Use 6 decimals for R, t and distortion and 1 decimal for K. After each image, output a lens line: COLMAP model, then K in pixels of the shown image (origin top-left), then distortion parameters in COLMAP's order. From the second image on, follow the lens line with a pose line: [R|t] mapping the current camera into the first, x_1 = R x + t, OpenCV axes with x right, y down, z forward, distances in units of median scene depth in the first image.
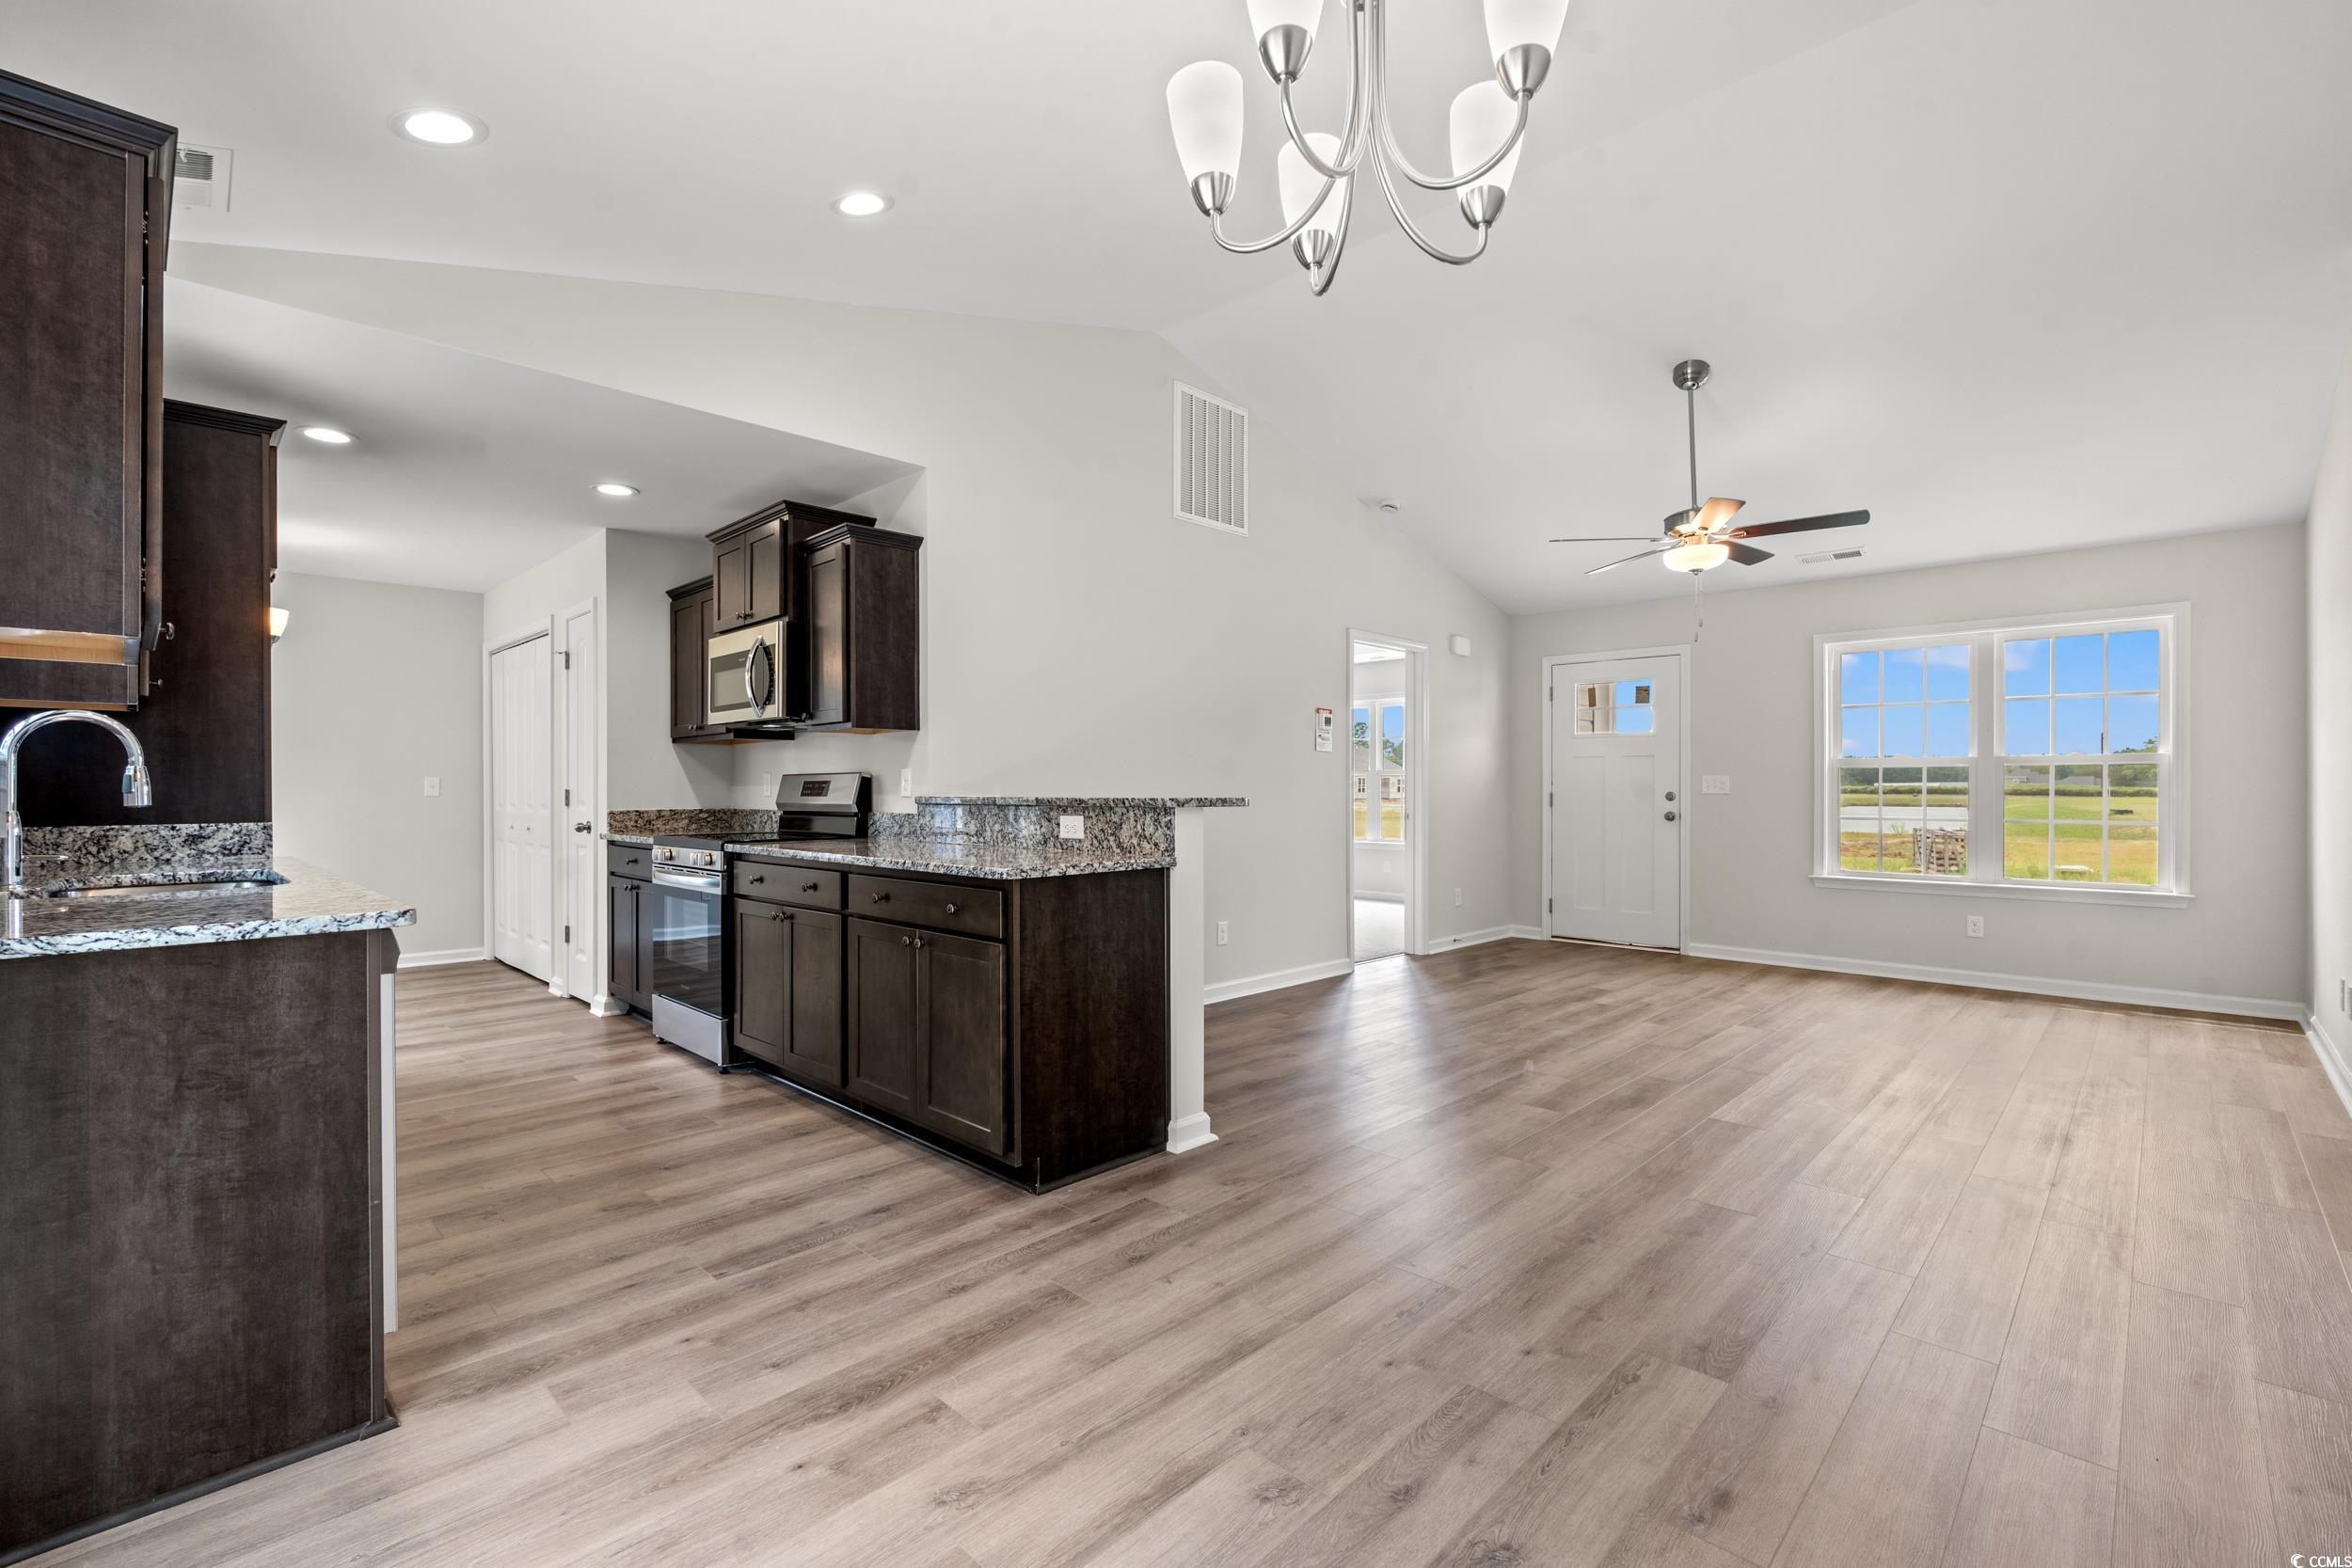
lens RADIAL K [[1025.1, 0, 1176.6], [0, 1025.1, 788.6], [0, 0, 1]] dist [-0.002401, -0.000021]
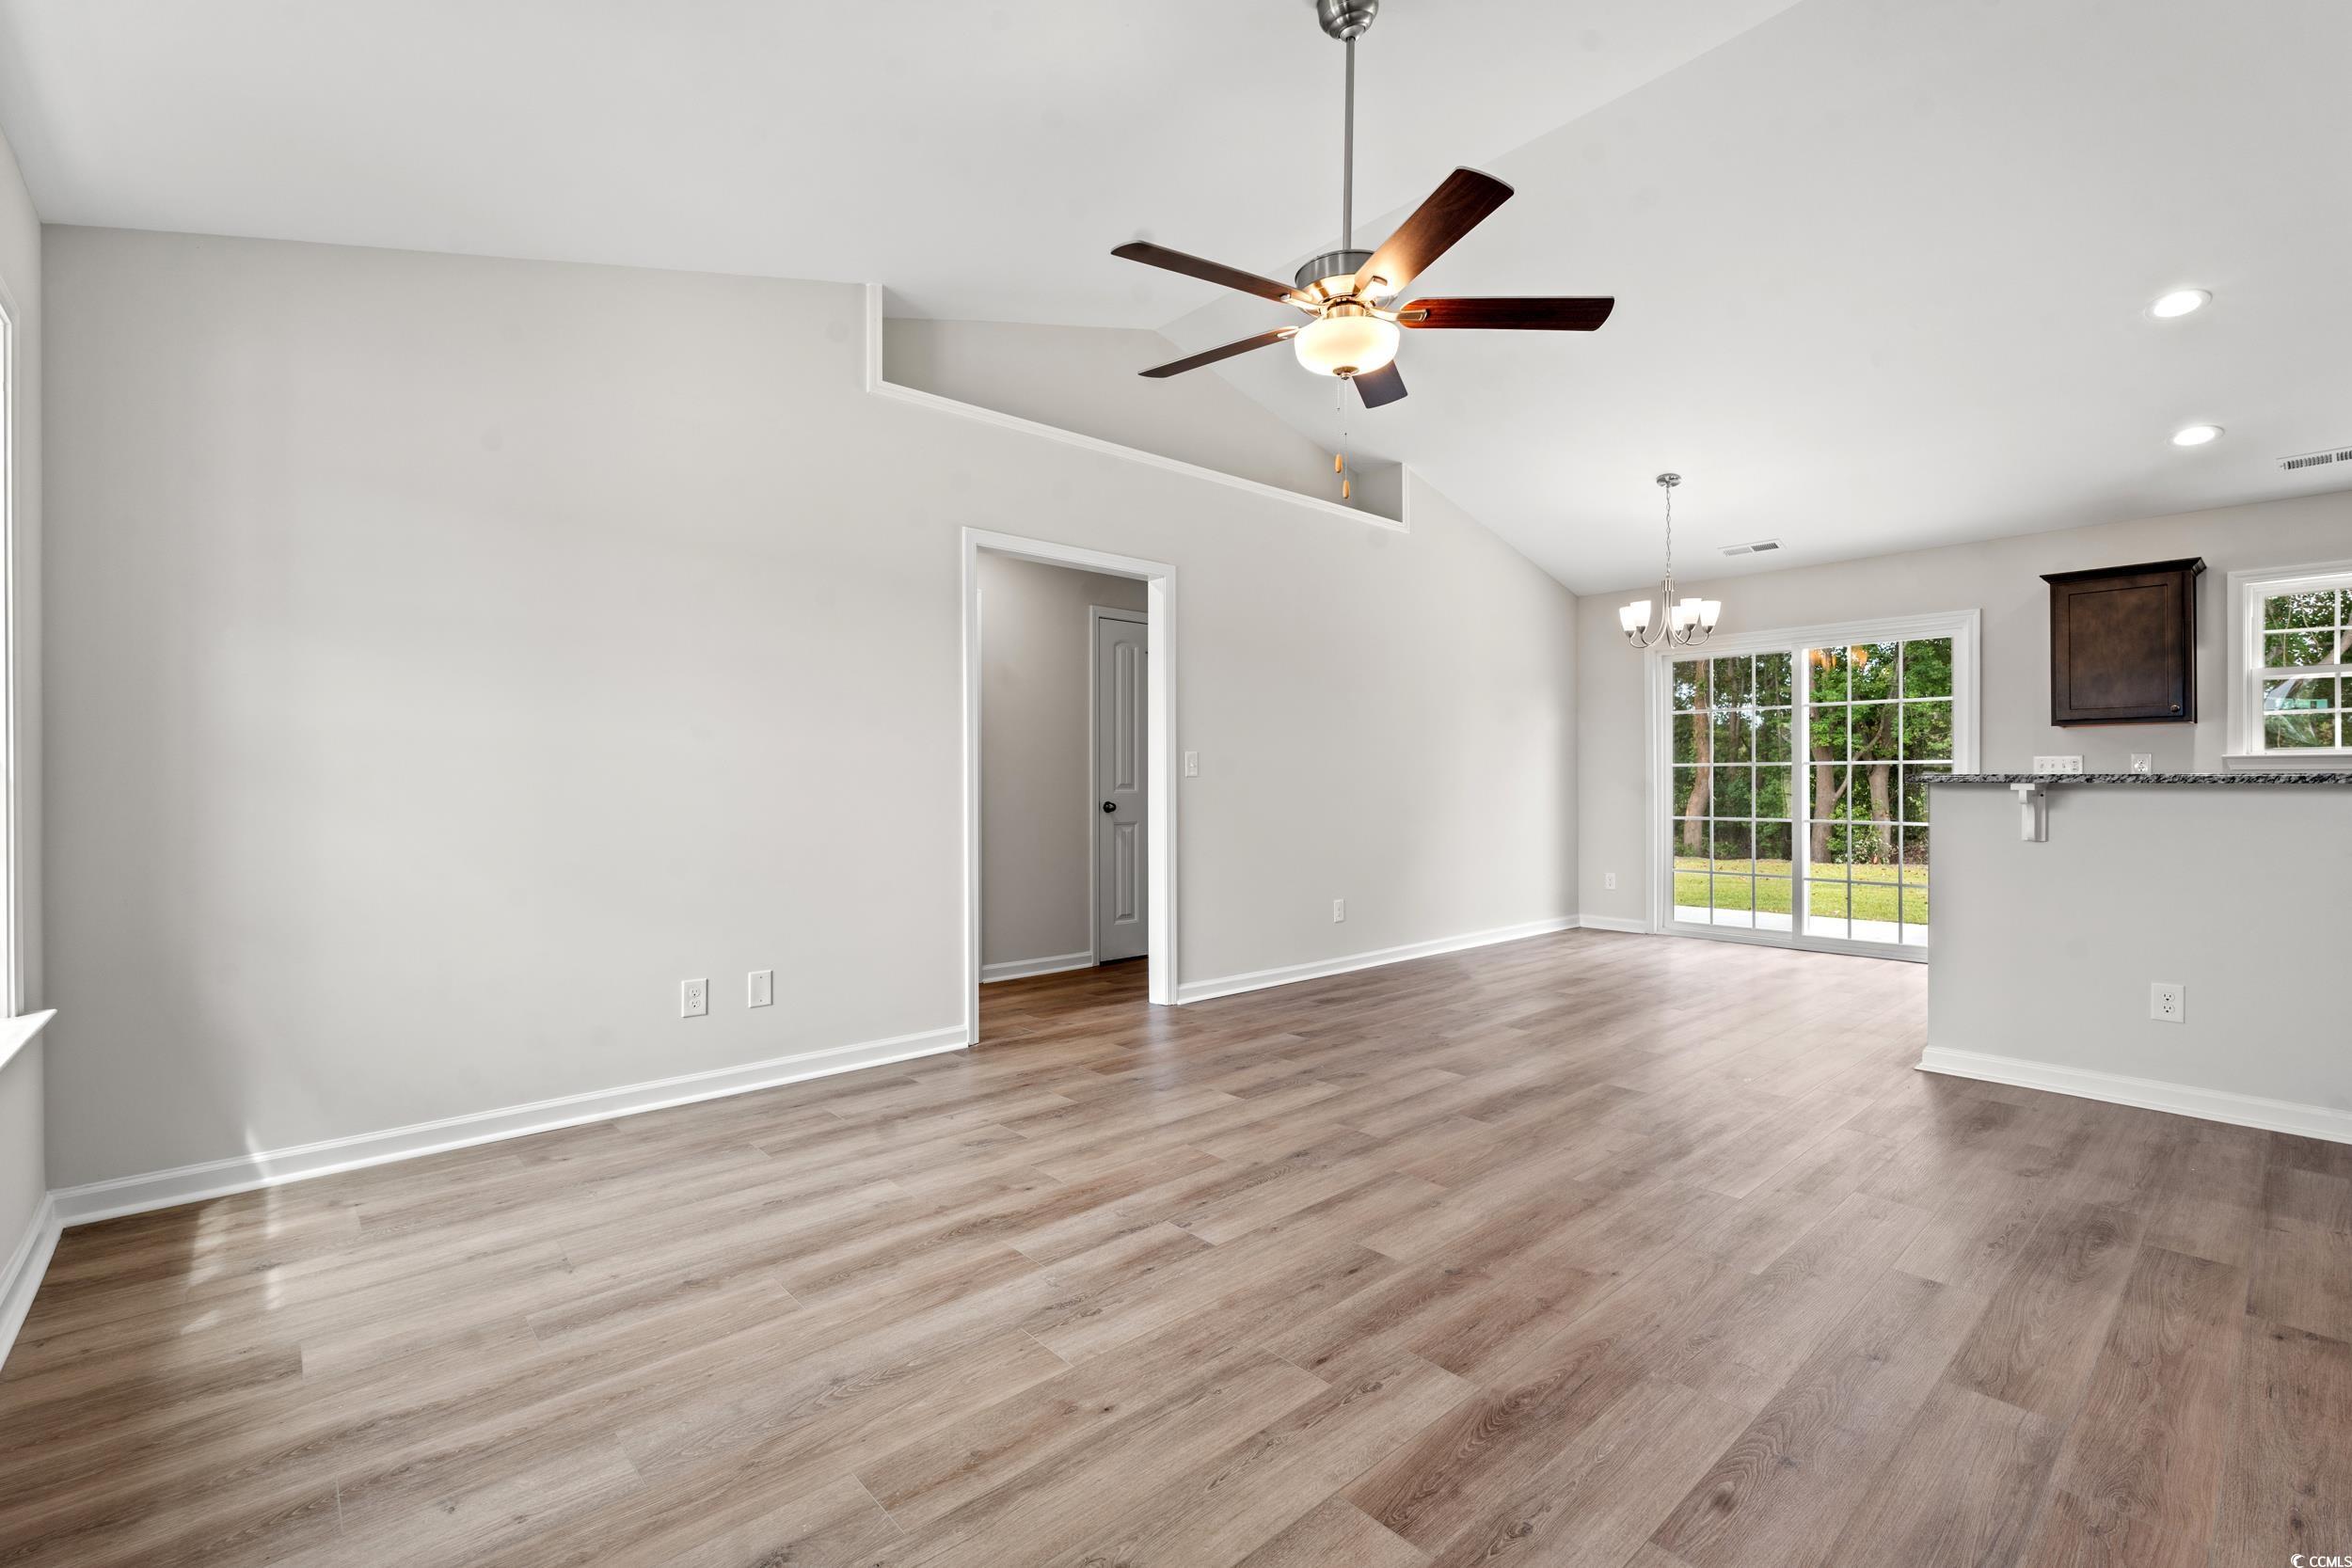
lens RADIAL K [[1025.1, 0, 1176.6], [0, 1025.1, 788.6], [0, 0, 1]] dist [-0.002401, -0.000021]
pose [[-0.997687, 0.001617, 0.067957, 0.616245], [0.001991, 0.999983, 0.005441, 0.012406], [-0.067947, 0.005564, -0.997673, 1.722915]]
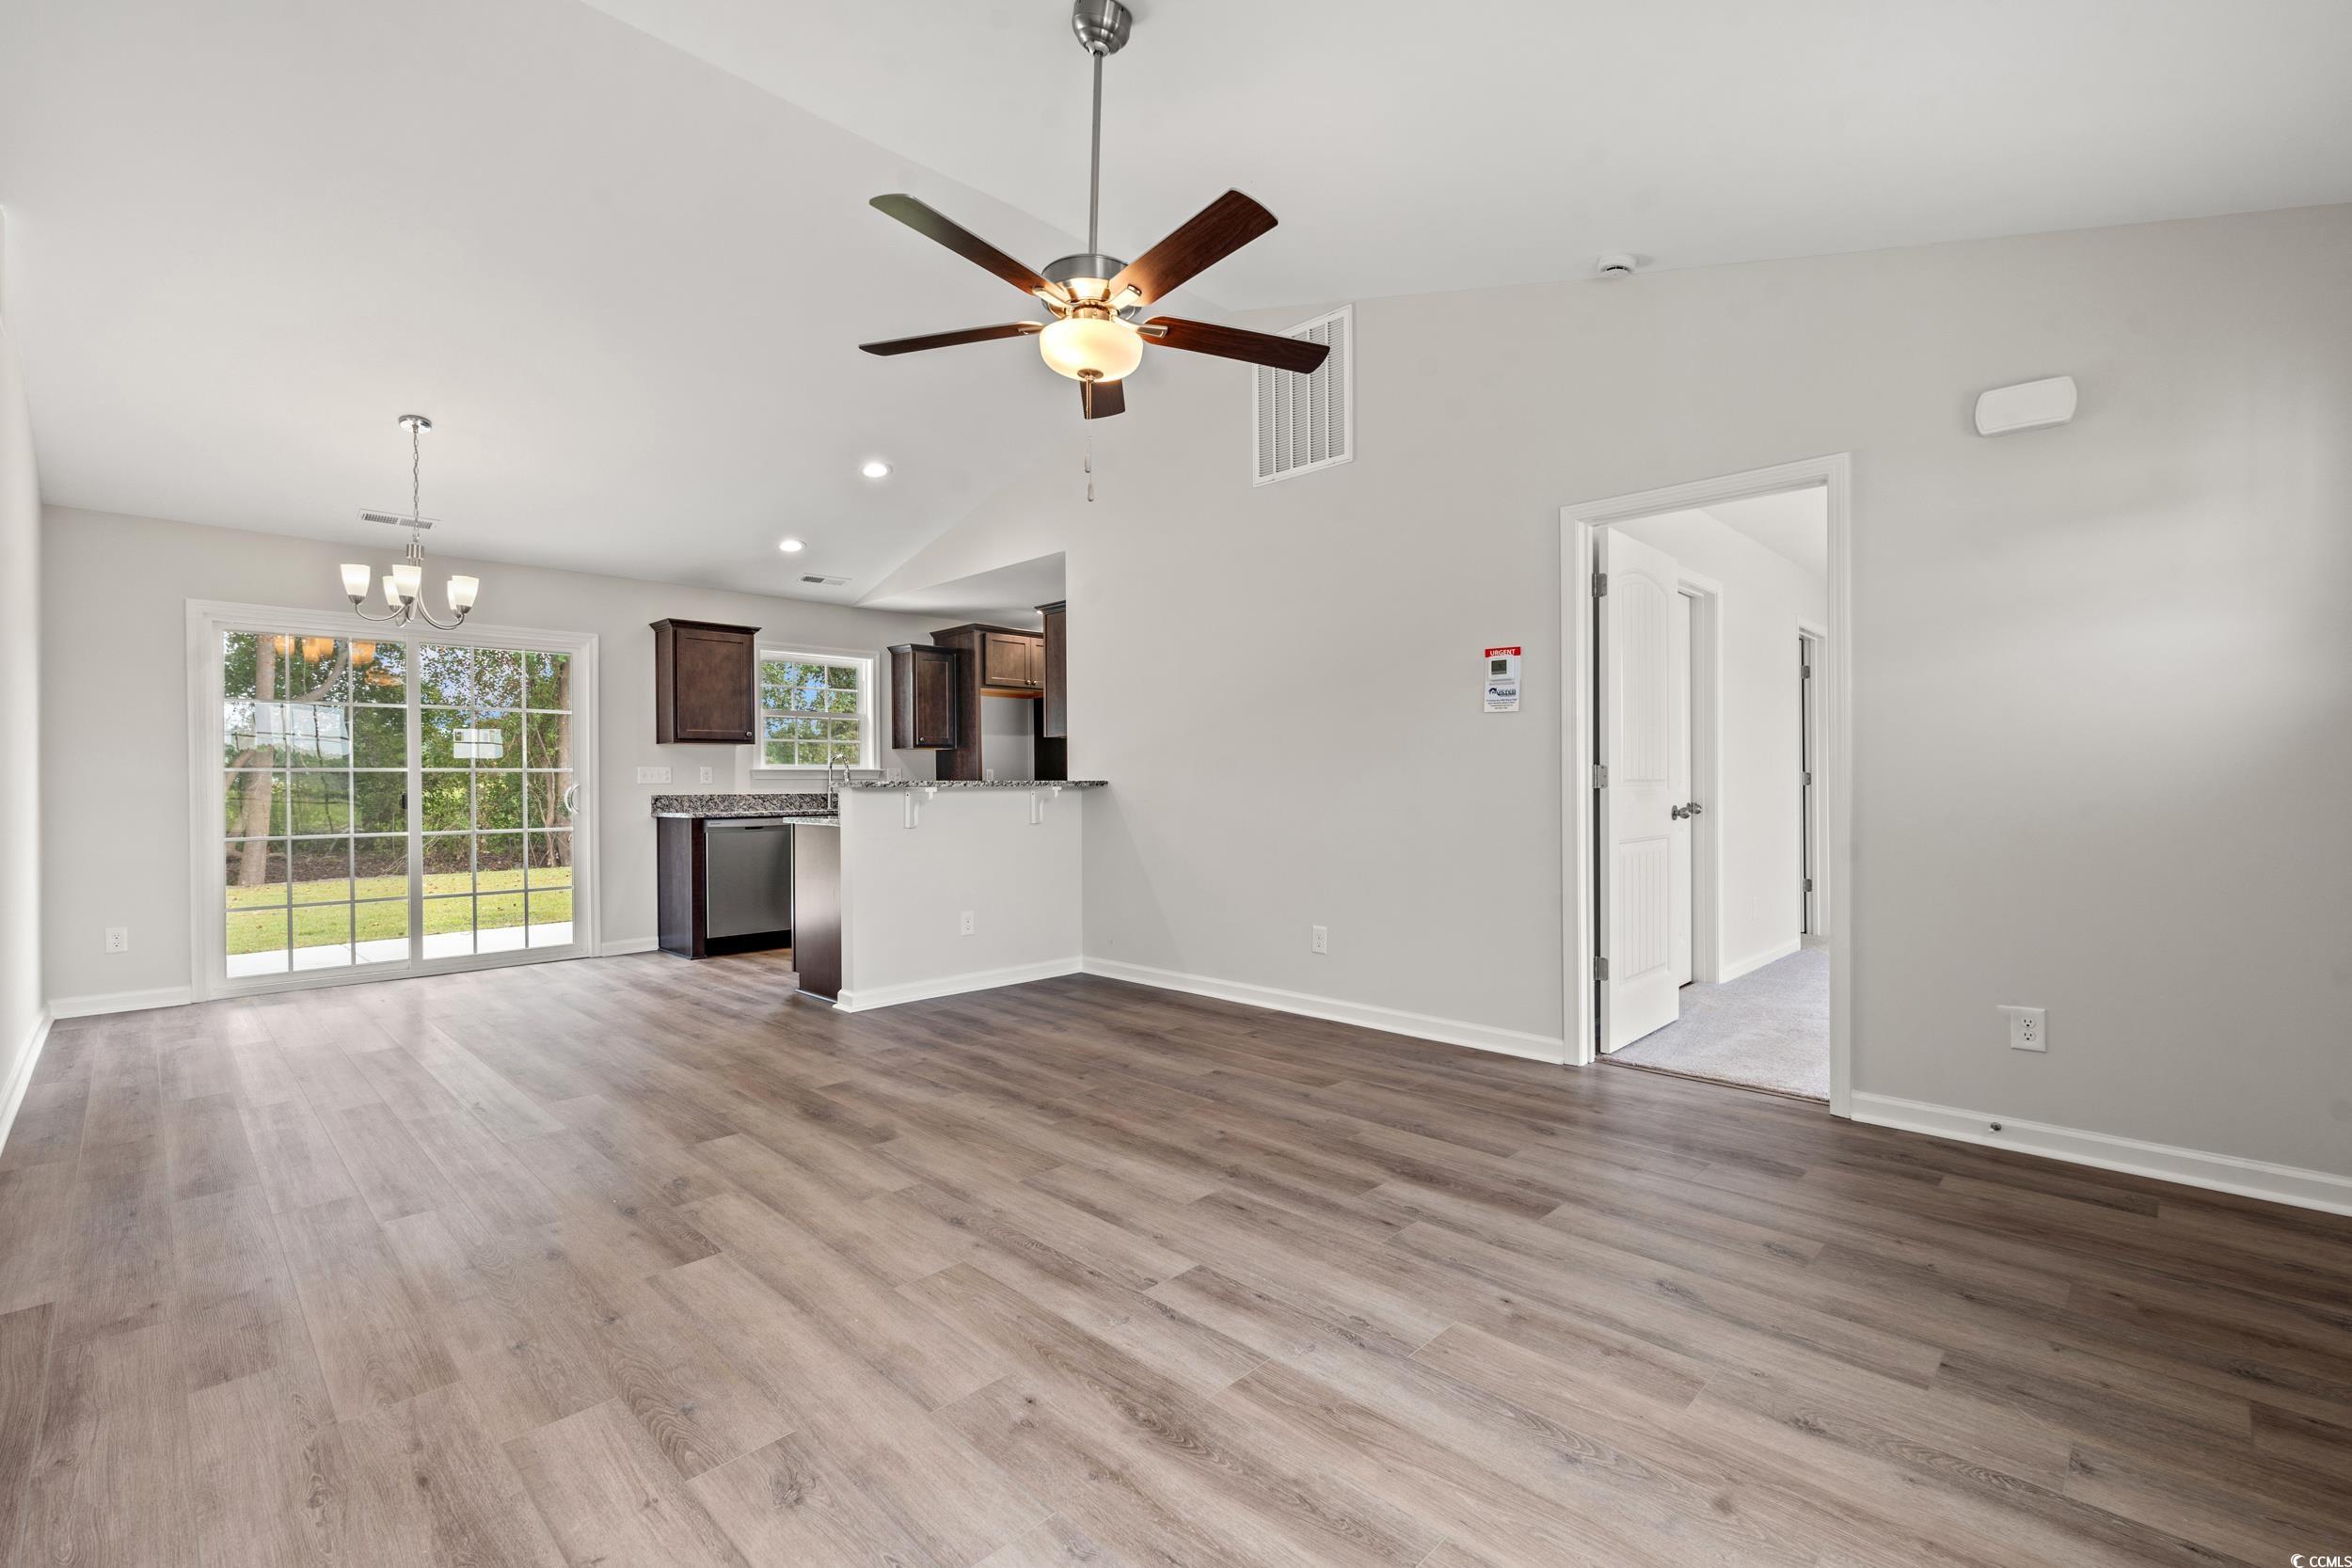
lens RADIAL K [[1025.1, 0, 1176.6], [0, 1025.1, 788.6], [0, 0, 1]] dist [-0.002401, -0.000021]
pose [[-0.006144, 0.005905, -0.999964, 1.177265], [0.007389, 0.999956, 0.005860, 0.010846], [0.999954, -0.007352, -0.006187, 1.152776]]
